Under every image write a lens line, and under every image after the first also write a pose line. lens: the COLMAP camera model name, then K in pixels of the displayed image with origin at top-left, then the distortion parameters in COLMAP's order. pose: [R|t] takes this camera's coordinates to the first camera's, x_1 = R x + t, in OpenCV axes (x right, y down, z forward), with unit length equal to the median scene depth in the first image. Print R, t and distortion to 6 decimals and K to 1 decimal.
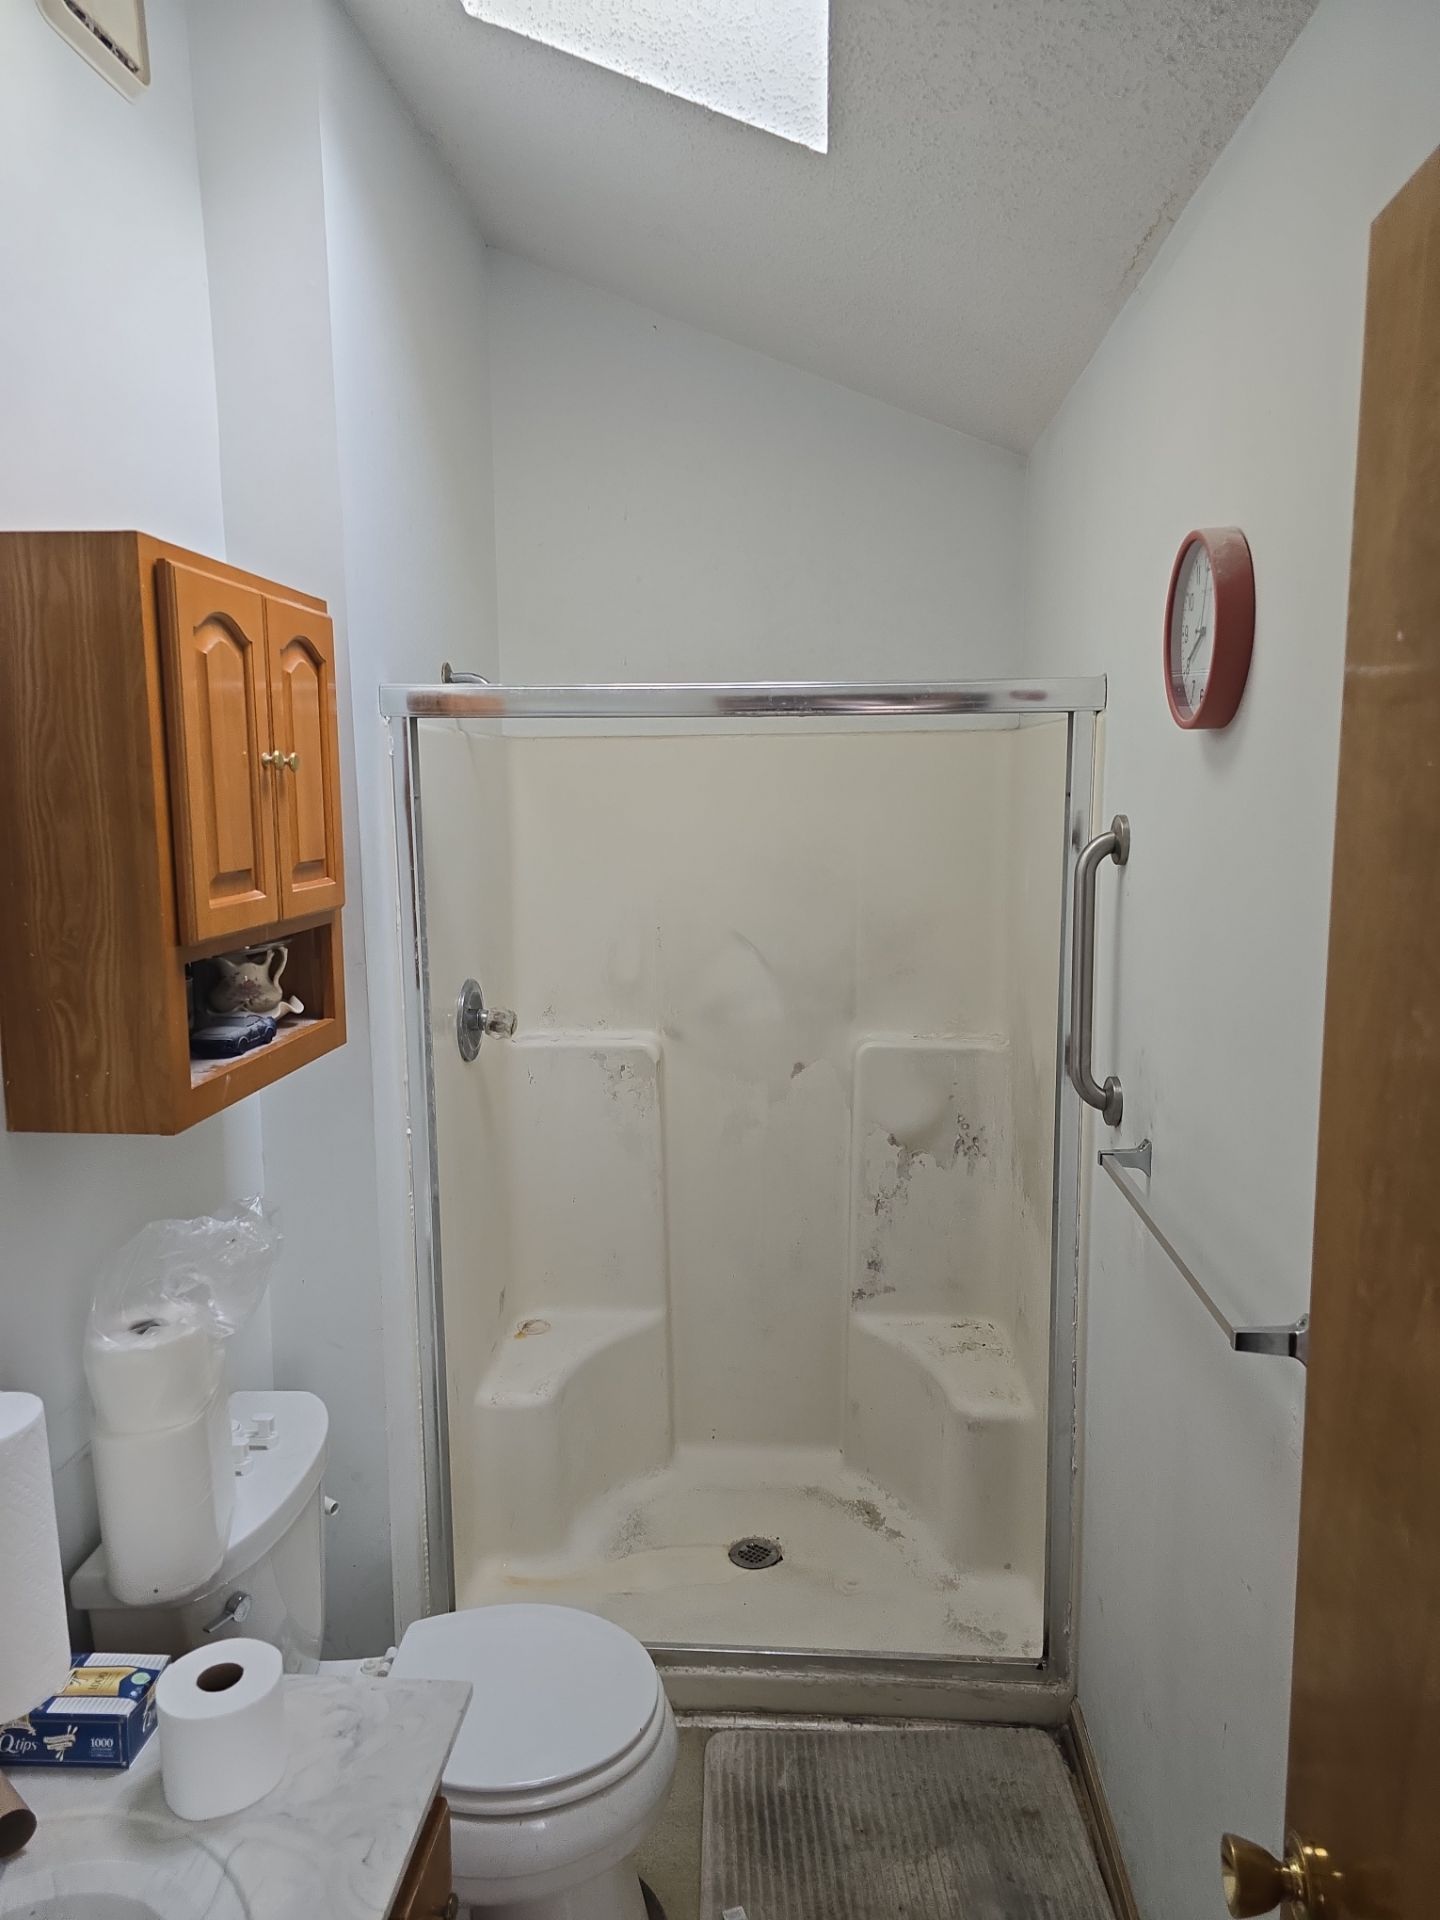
lens RADIAL K [[1294.3, 0, 709.6], [0, 1294.3, 937.8], [0, 0, 1]] dist [0.032917, -0.027897]
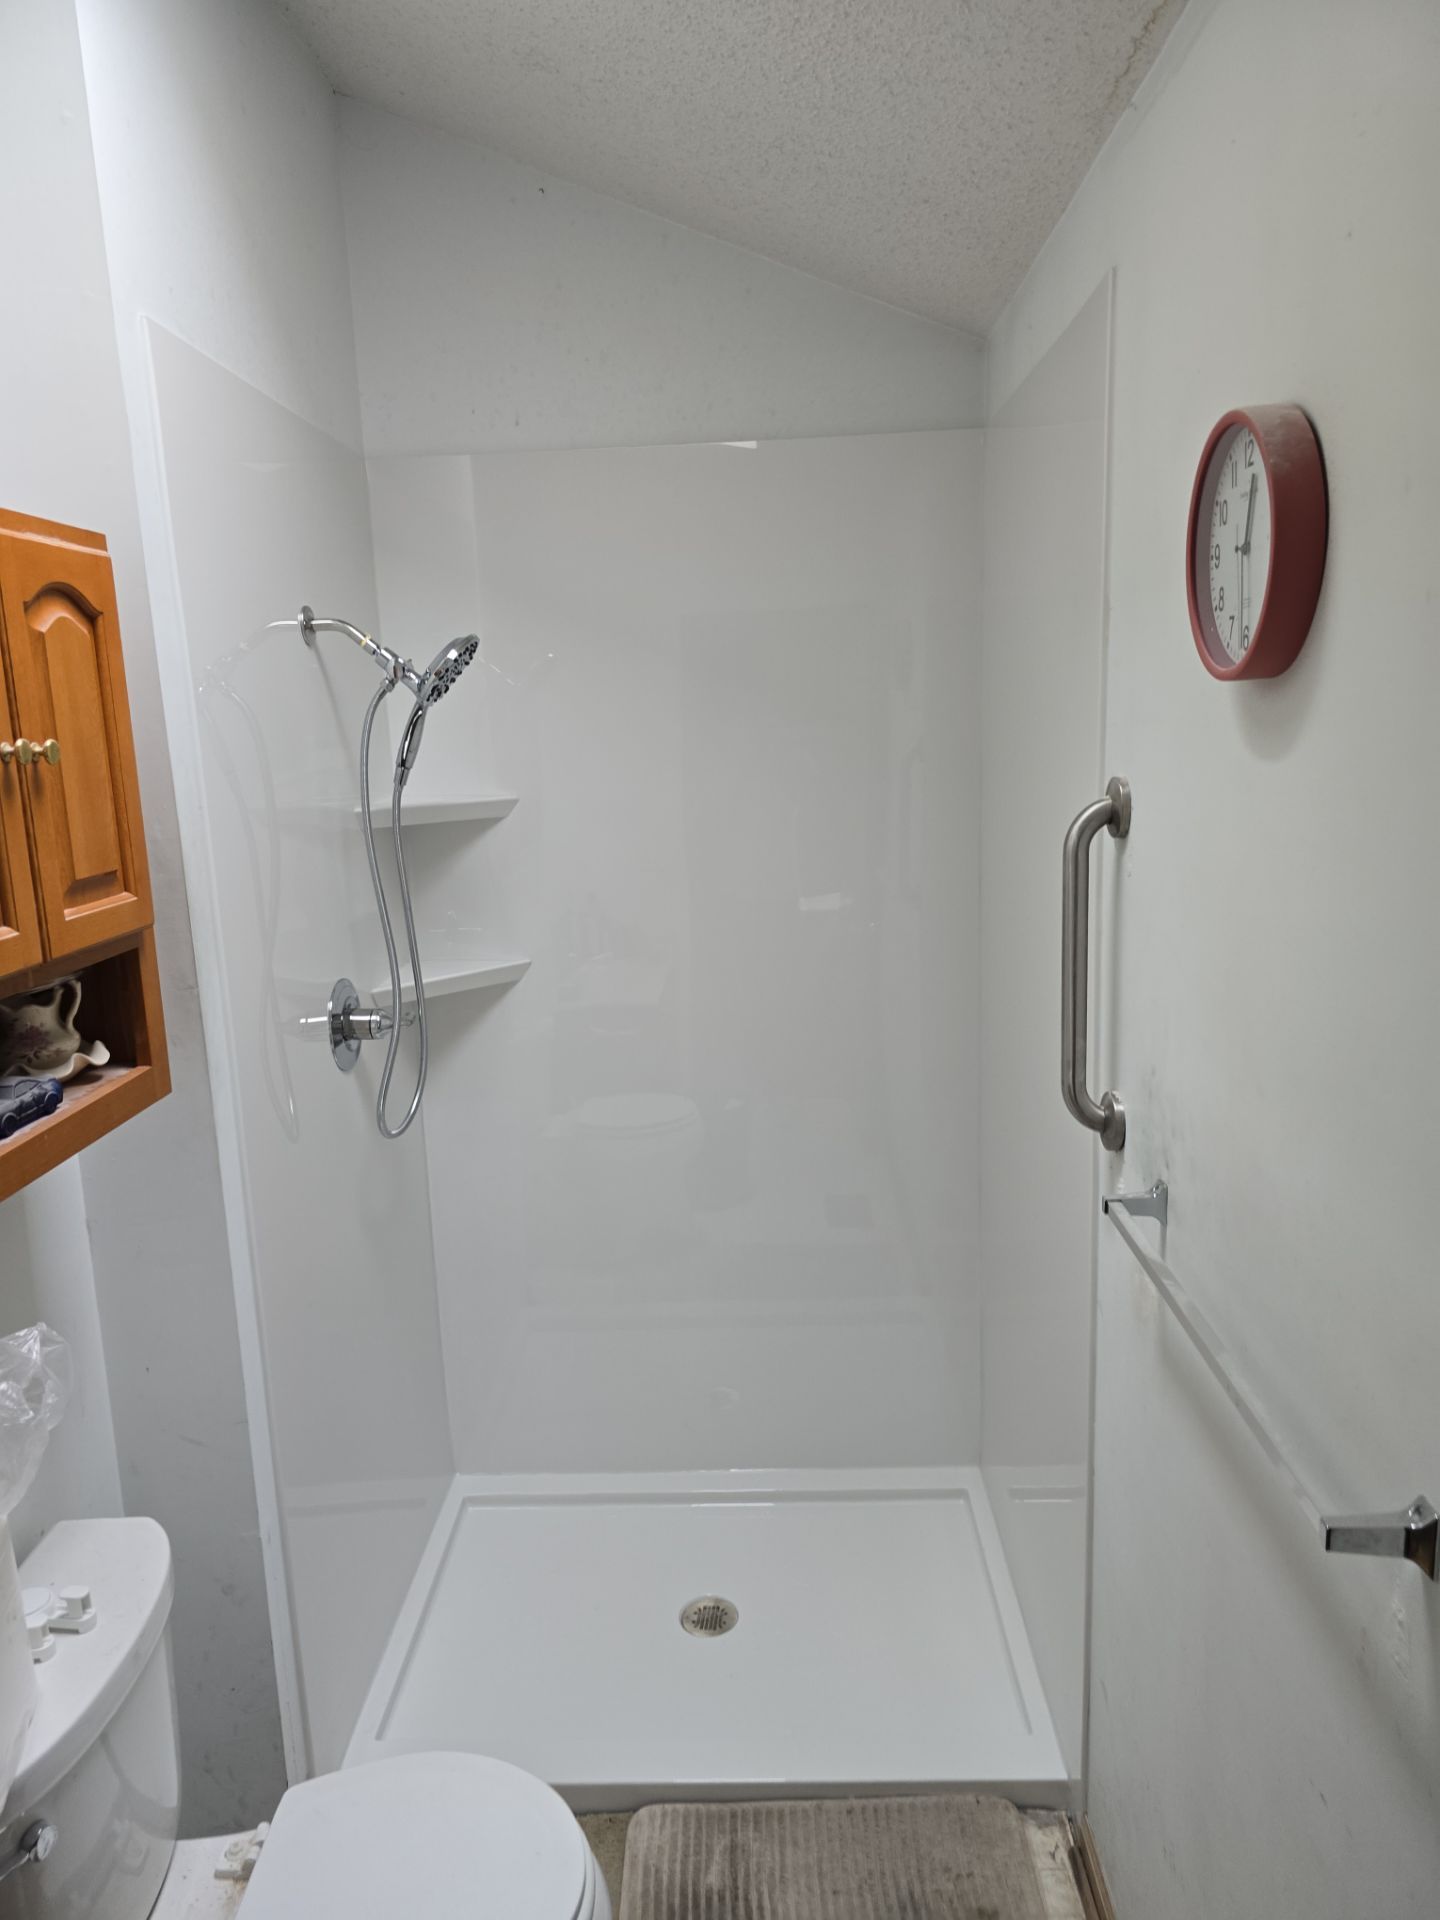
lens RADIAL K [[1294.3, 0, 709.4], [0, 1294.3, 939.3], [0, 0, 1]] dist [0.032917, -0.027897]
pose [[0.998760, -0.036089, 0.034306, 0.021015], [0.034007, 0.997652, 0.059454, -0.036573], [-0.036371, -0.058214, 0.997641, 0.139074]]
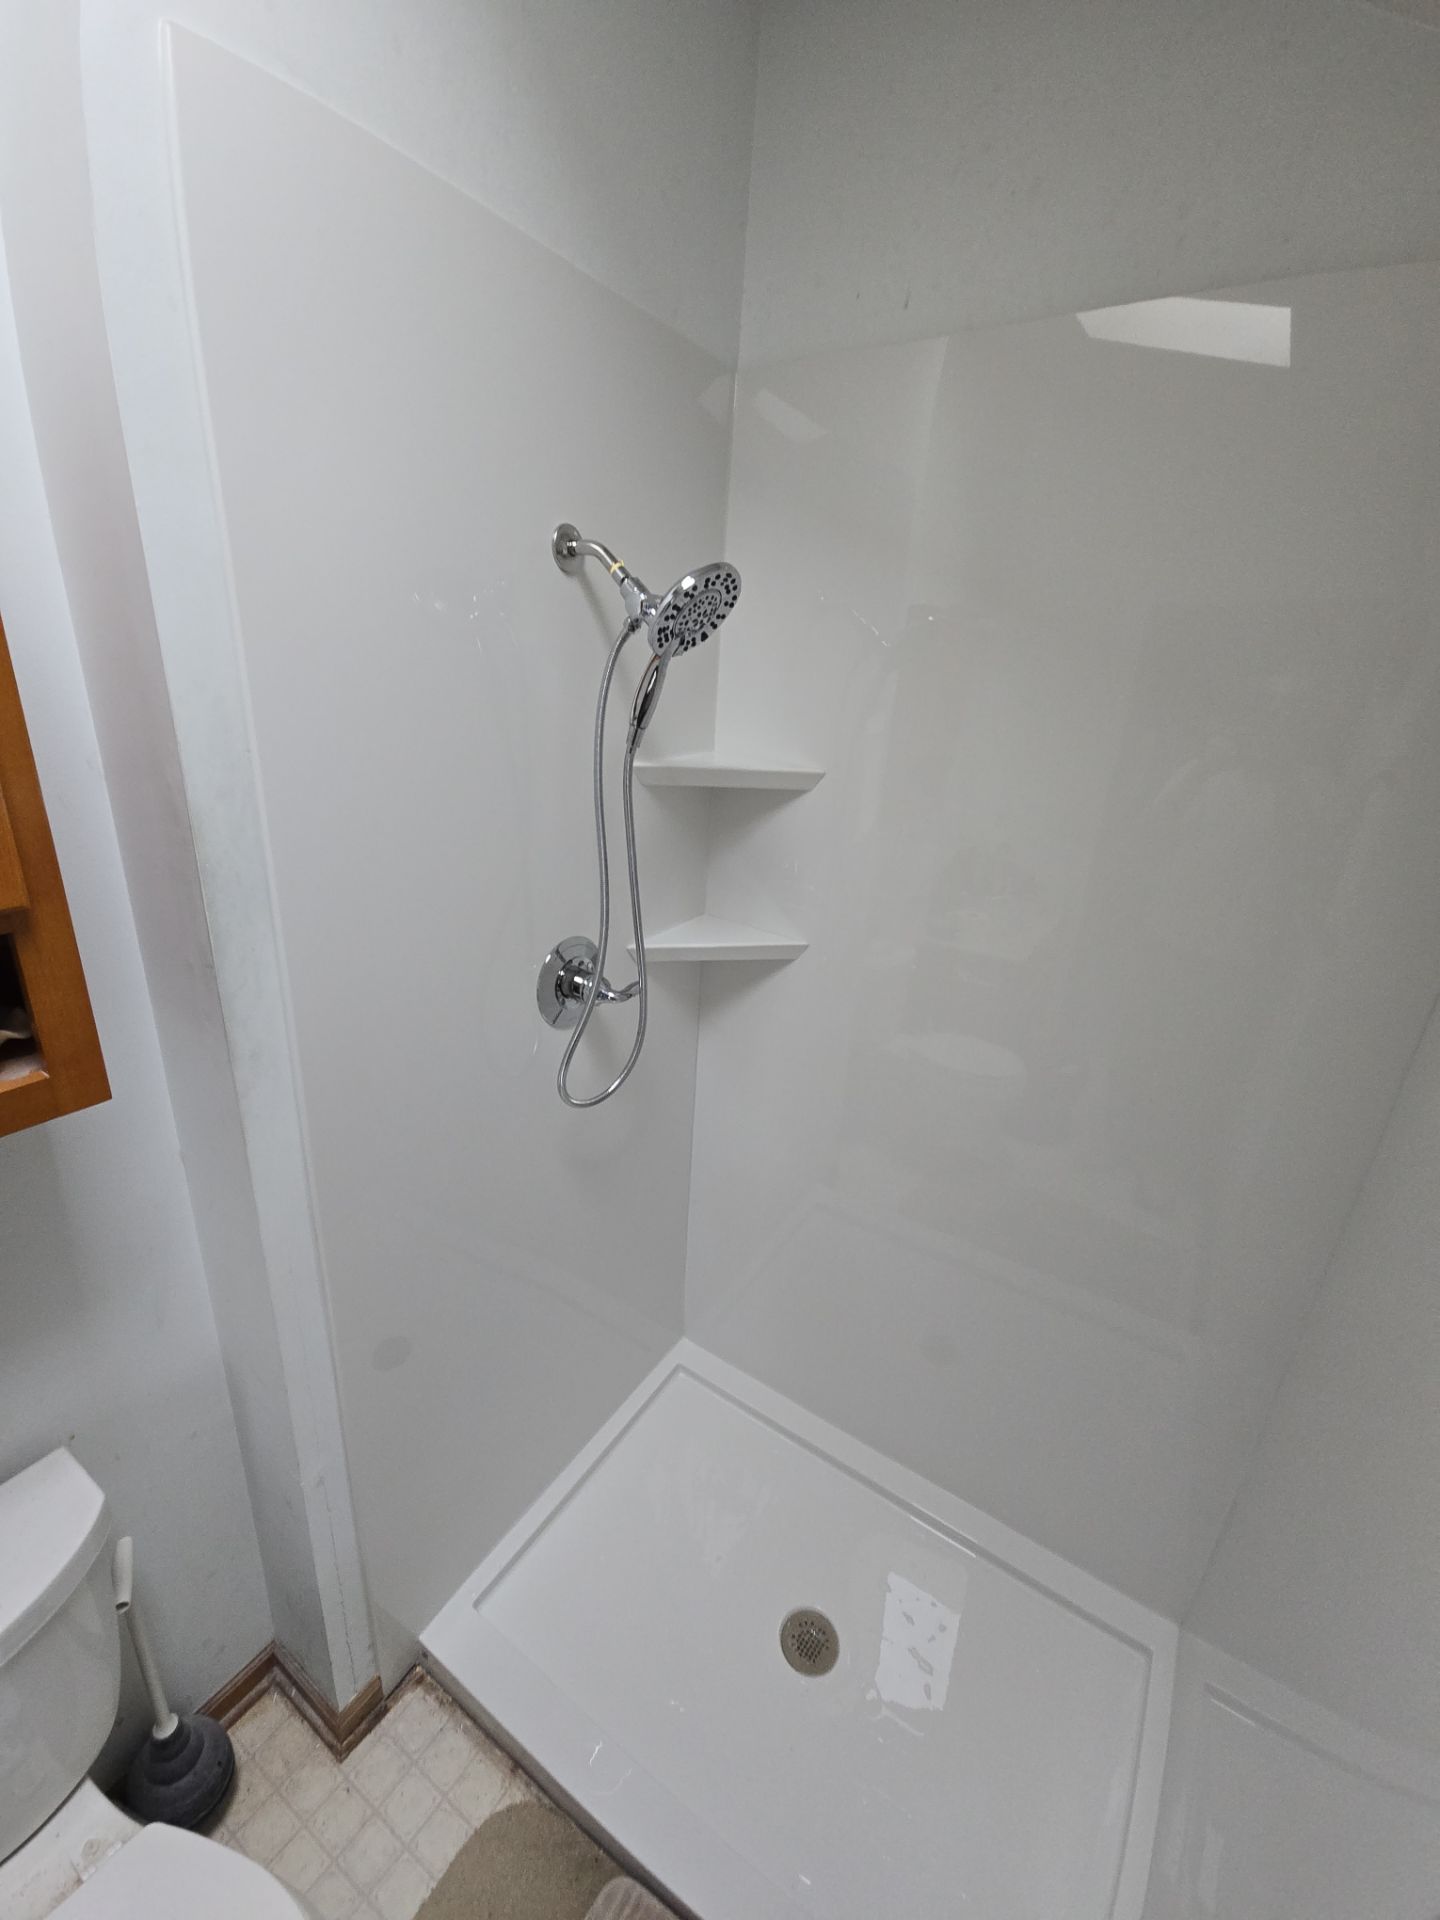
lens RADIAL K [[786.5, 0, 704.2], [0, 786.5, 947.7], [0, 0, 1]] dist [-0.004050, -0.001317]
pose [[0.872907, 0.217025, -0.436961, 0.104722], [-0.120736, 0.963850, 0.237522, -0.092227], [0.472712, -0.154577, 0.867553, 0.595568]]
